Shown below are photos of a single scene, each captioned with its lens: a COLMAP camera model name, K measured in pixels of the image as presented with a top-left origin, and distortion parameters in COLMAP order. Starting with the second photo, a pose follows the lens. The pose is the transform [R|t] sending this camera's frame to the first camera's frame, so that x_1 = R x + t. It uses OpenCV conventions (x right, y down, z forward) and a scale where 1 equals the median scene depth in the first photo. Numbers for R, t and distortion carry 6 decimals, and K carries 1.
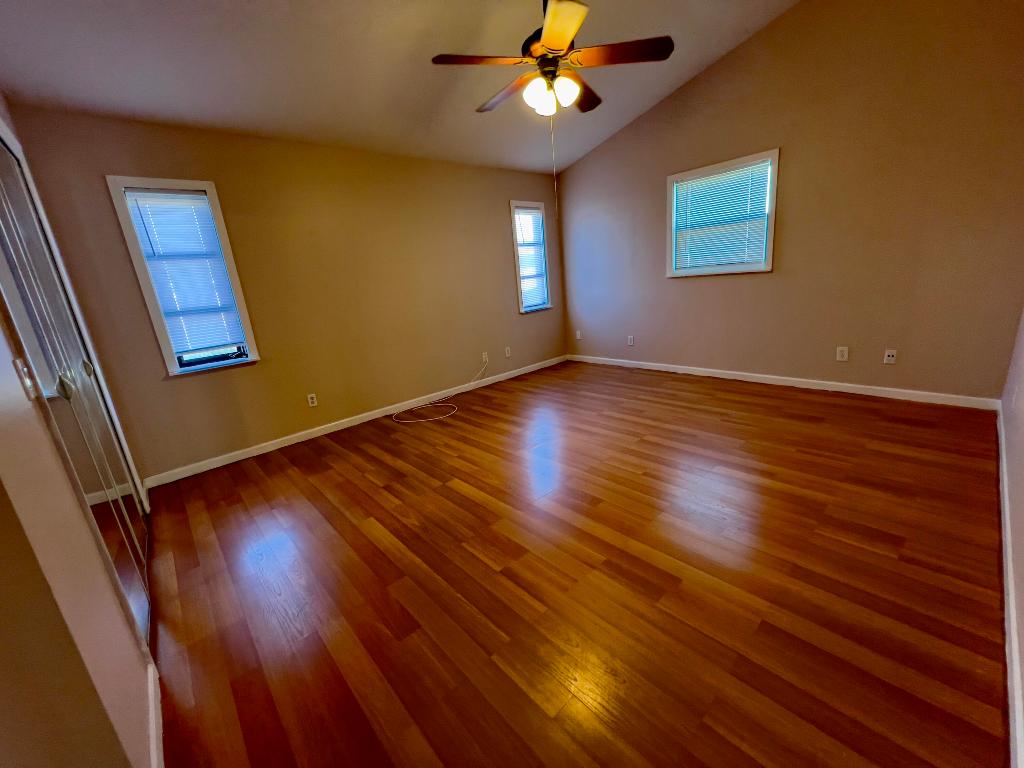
lens RADIAL K [[412.6, 0, 513.0], [0, 412.6, 384.5], [0, 0, 1]] dist [-0.001351, 0.000401]
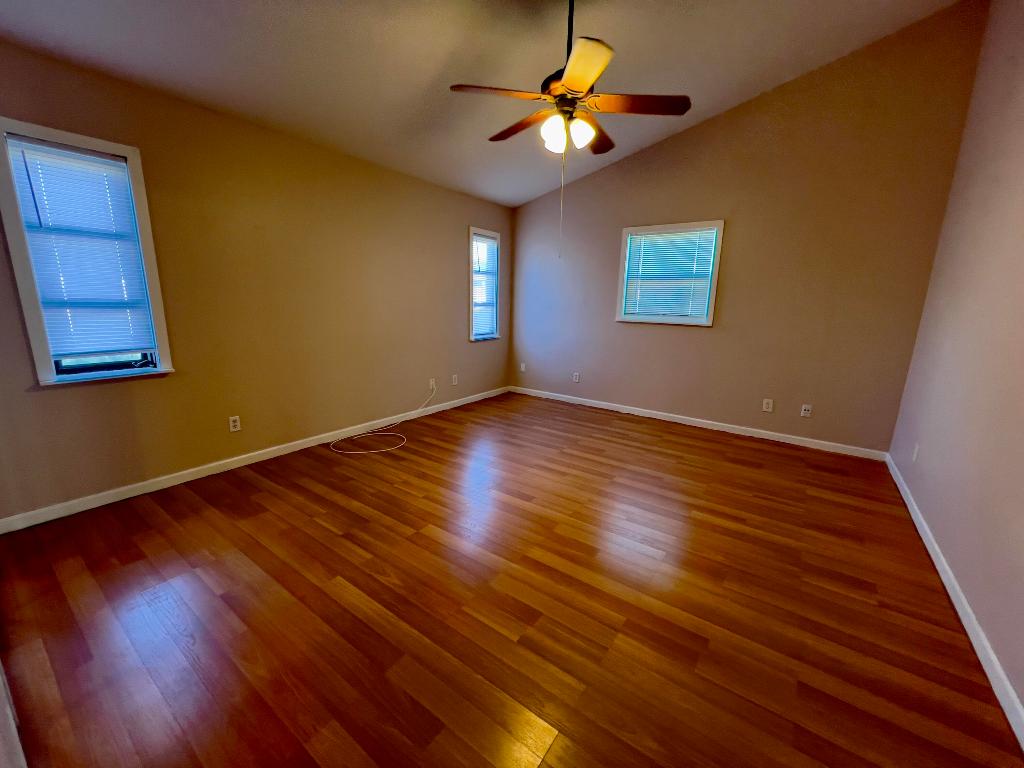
lens RADIAL K [[412.6, 0, 513.0], [0, 412.6, 384.5], [0, 0, 1]] dist [-0.001351, 0.000401]
pose [[0.971084, 0.069517, 0.228394, -0.153681], [-0.055527, 0.996198, -0.067127, -0.017742], [-0.232192, 0.052504, 0.971252, 0.066481]]
